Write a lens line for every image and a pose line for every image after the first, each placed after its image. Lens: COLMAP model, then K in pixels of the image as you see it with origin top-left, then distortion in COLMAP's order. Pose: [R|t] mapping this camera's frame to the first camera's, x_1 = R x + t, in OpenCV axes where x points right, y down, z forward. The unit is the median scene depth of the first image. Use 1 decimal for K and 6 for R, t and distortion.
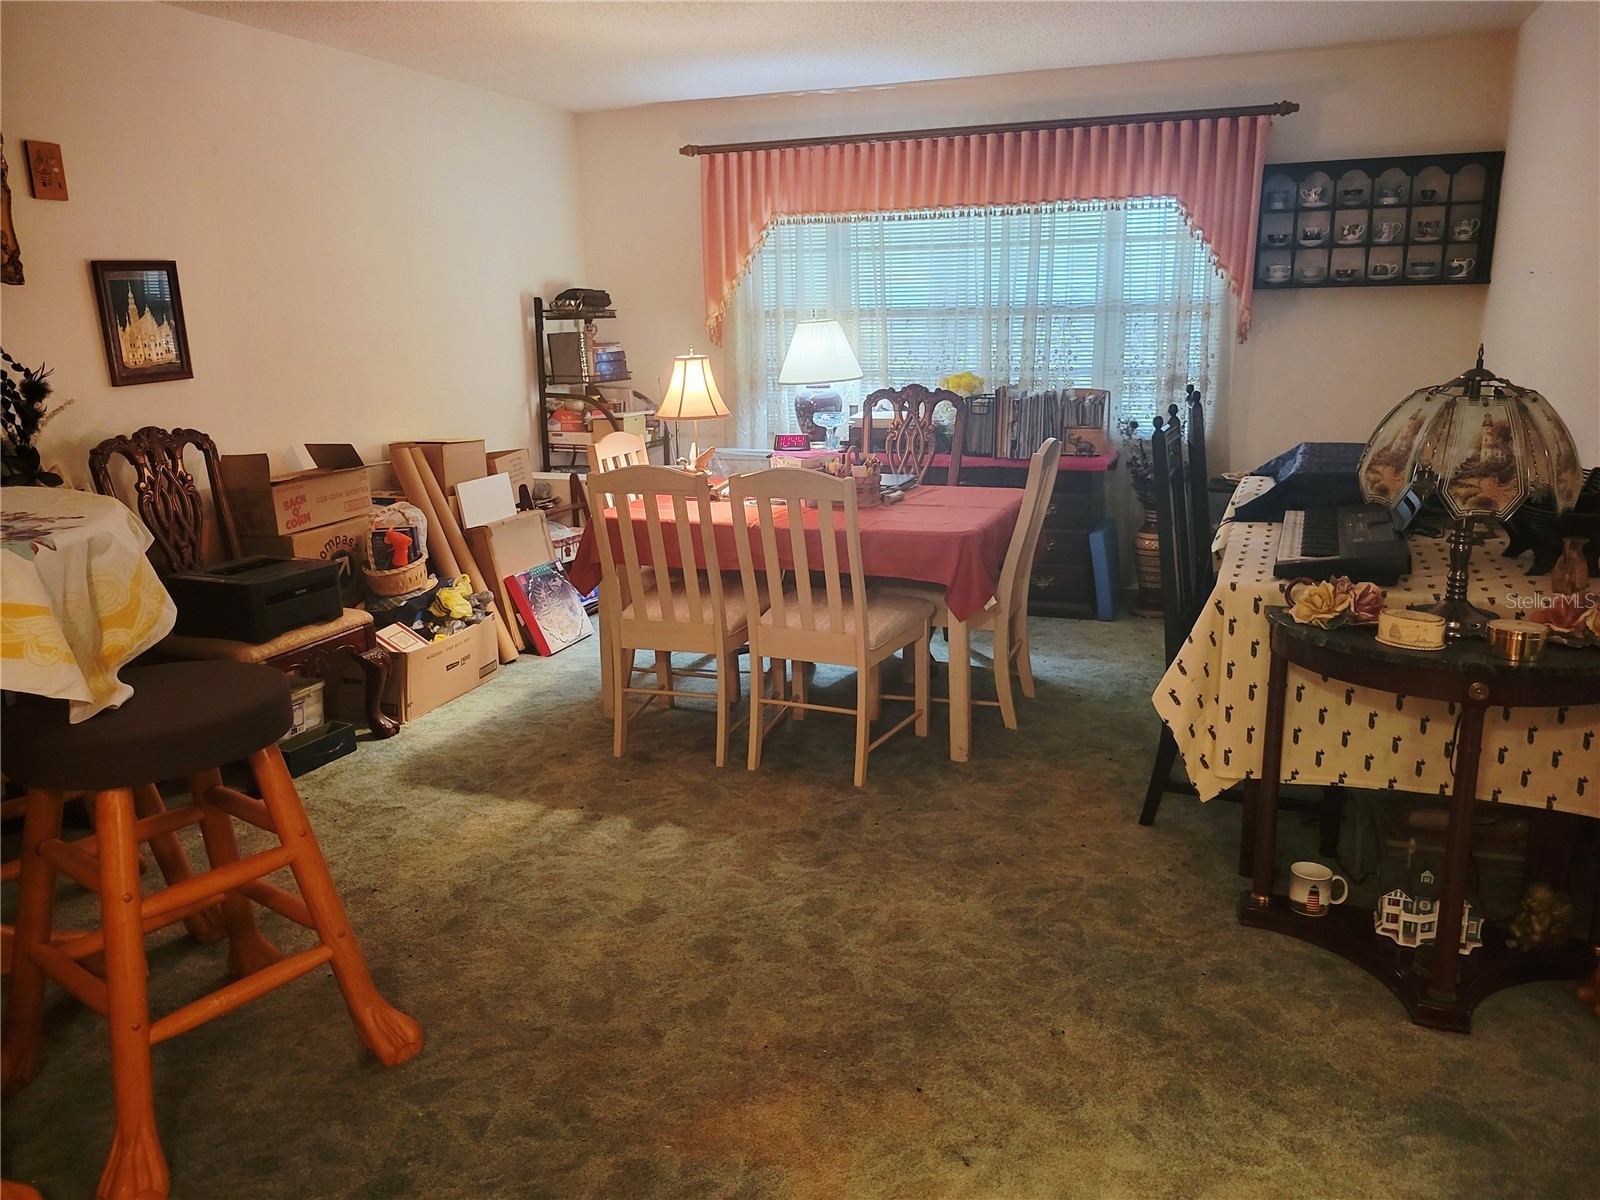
lens RADIAL K [[1205.9, 0, 810.5], [0, 1205.9, 591.6], [0, 0, 1]] dist [0.051176, -0.042154]
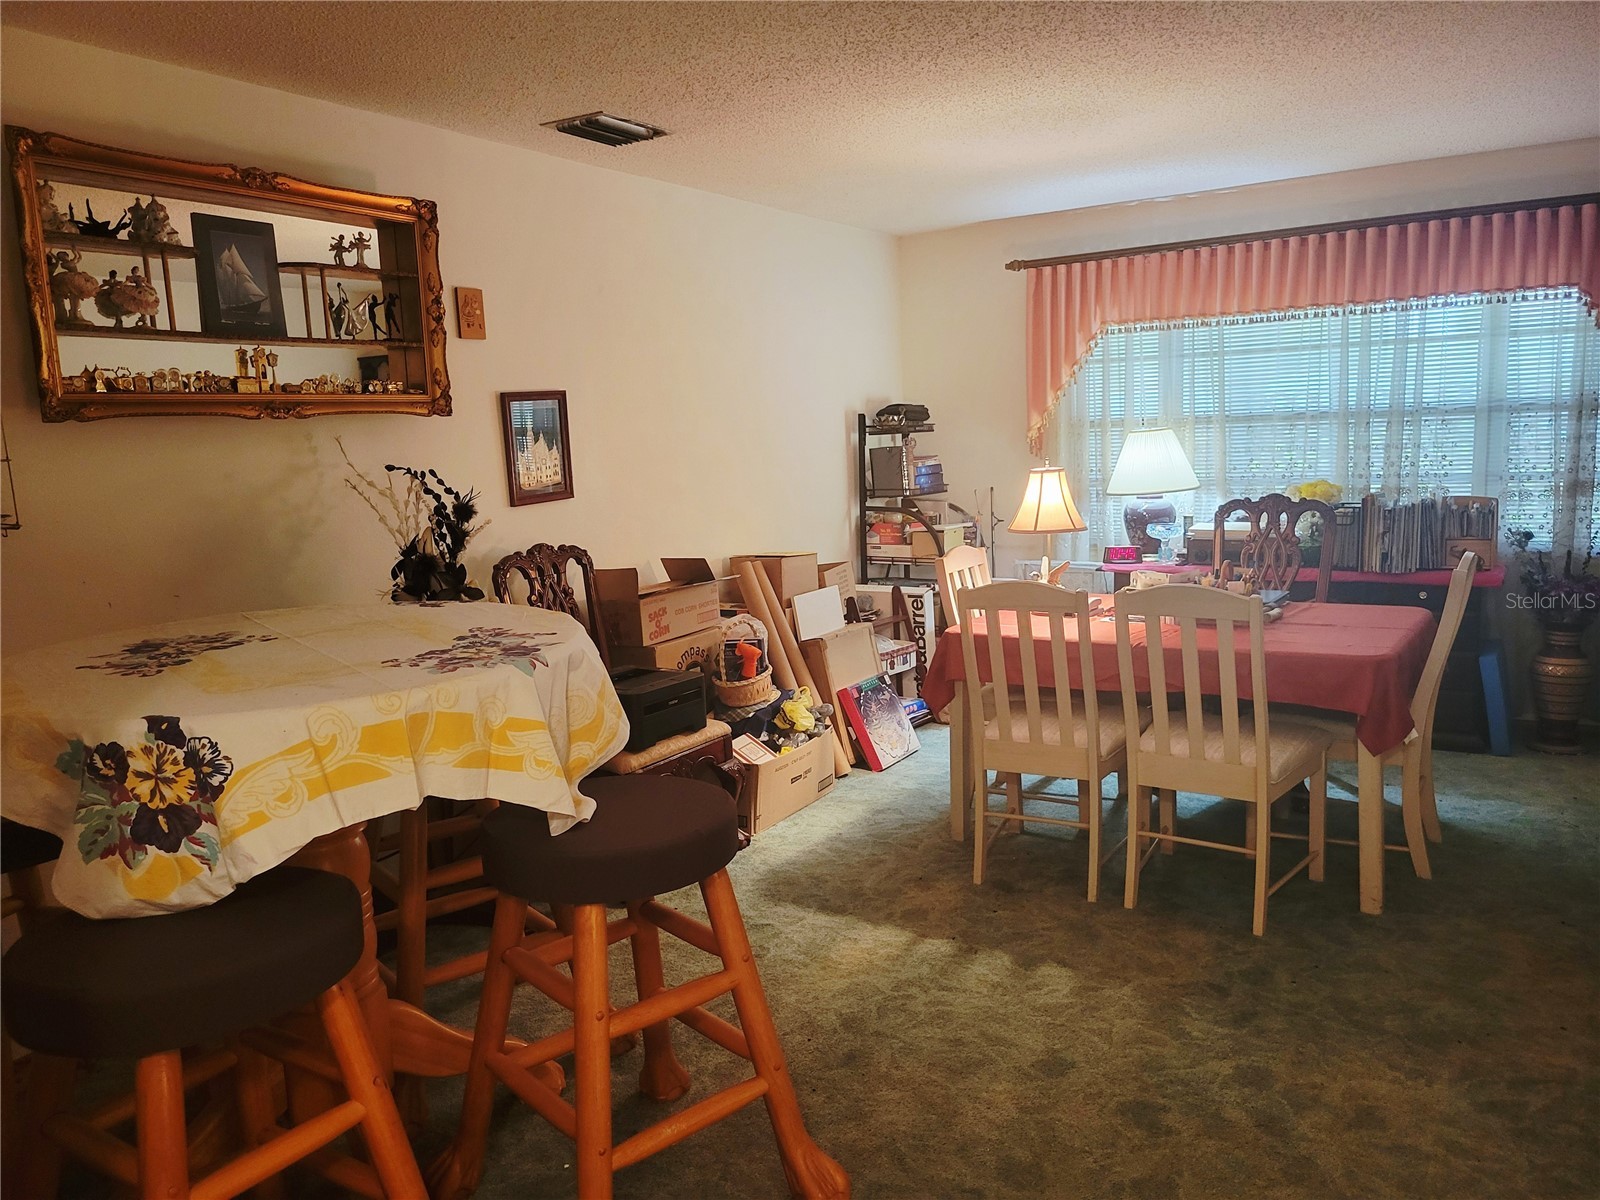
lens RADIAL K [[1205.9, 0, 795.2], [0, 1205.9, 595.8], [0, 0, 1]] dist [0.051176, -0.042154]
pose [[0.978240, 0.007030, -0.207356, -0.090593], [-0.024777, 0.996232, -0.083116, -0.006174], [0.205991, 0.086445, 0.974728, 0.016093]]
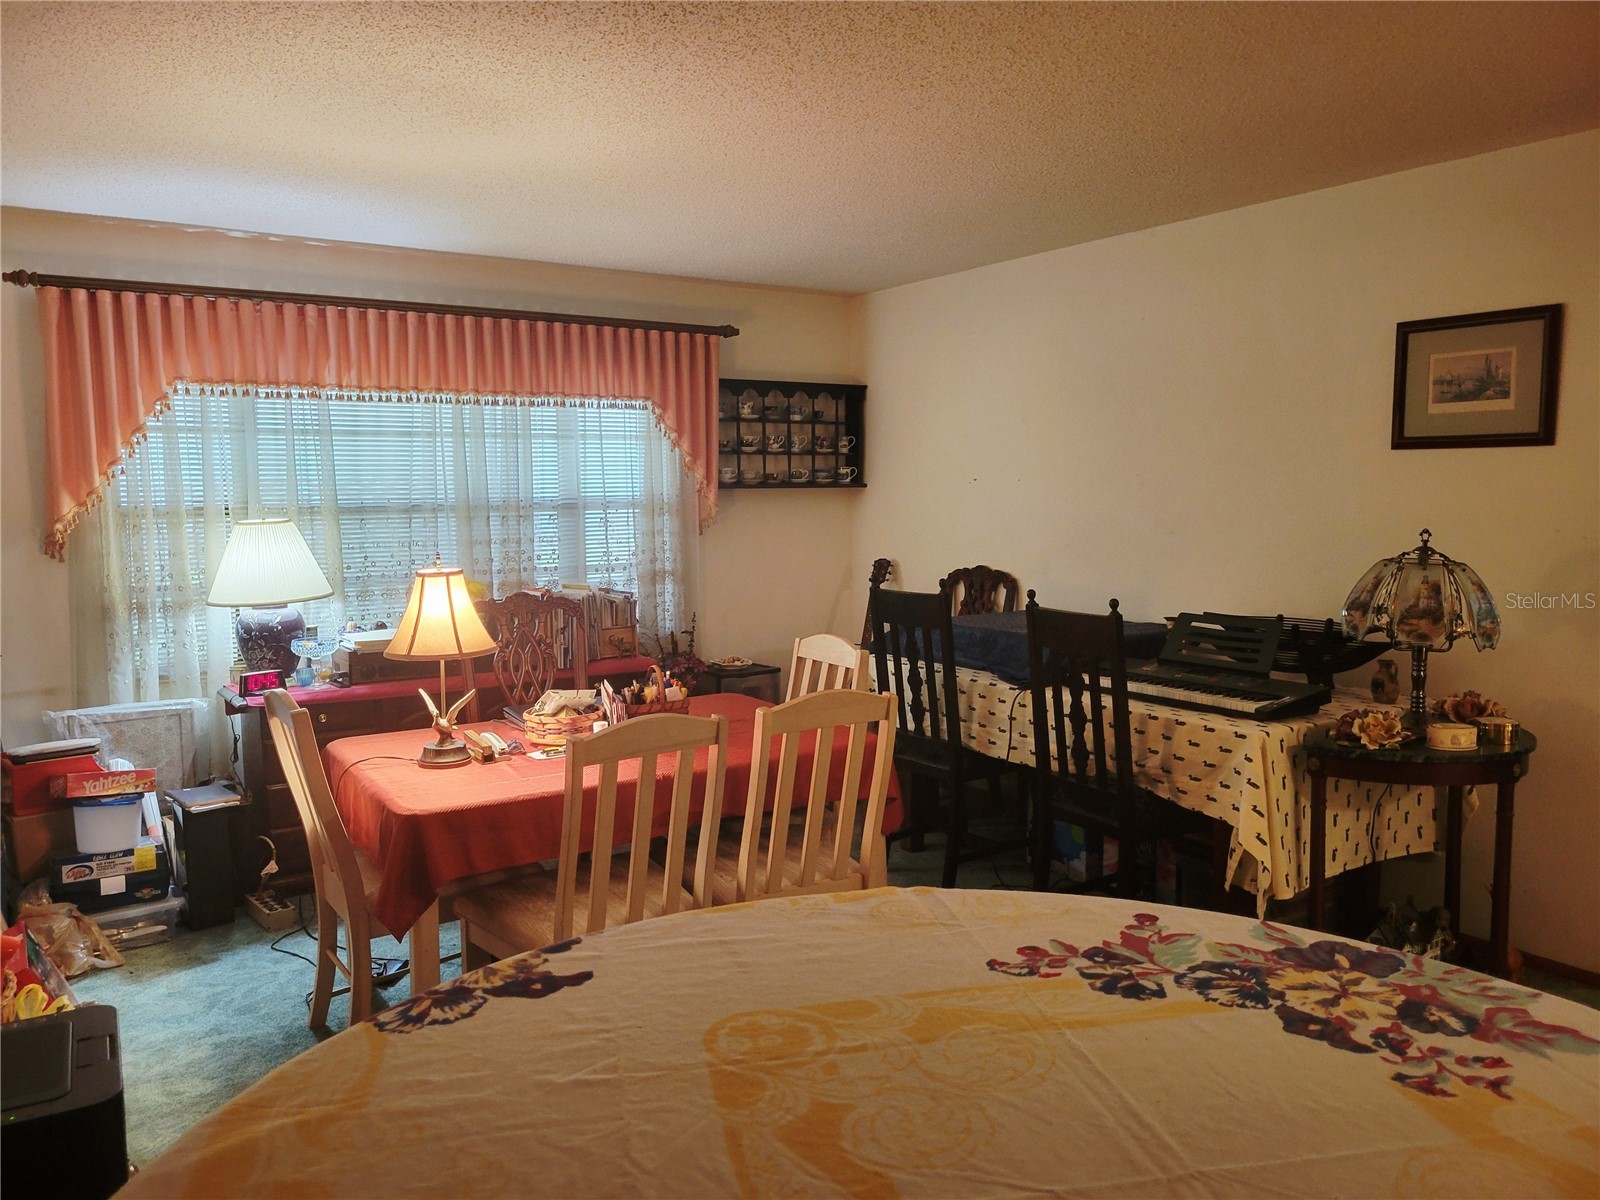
lens RADIAL K [[1205.9, 0, 815.0], [0, 1205.9, 614.6], [0, 0, 1]] dist [0.051176, -0.042154]
pose [[0.569869, -0.078681, 0.817960, -0.551705], [0.189312, 0.981200, -0.037510, -0.094335], [-0.799631, 0.176226, 0.574051, 0.384697]]
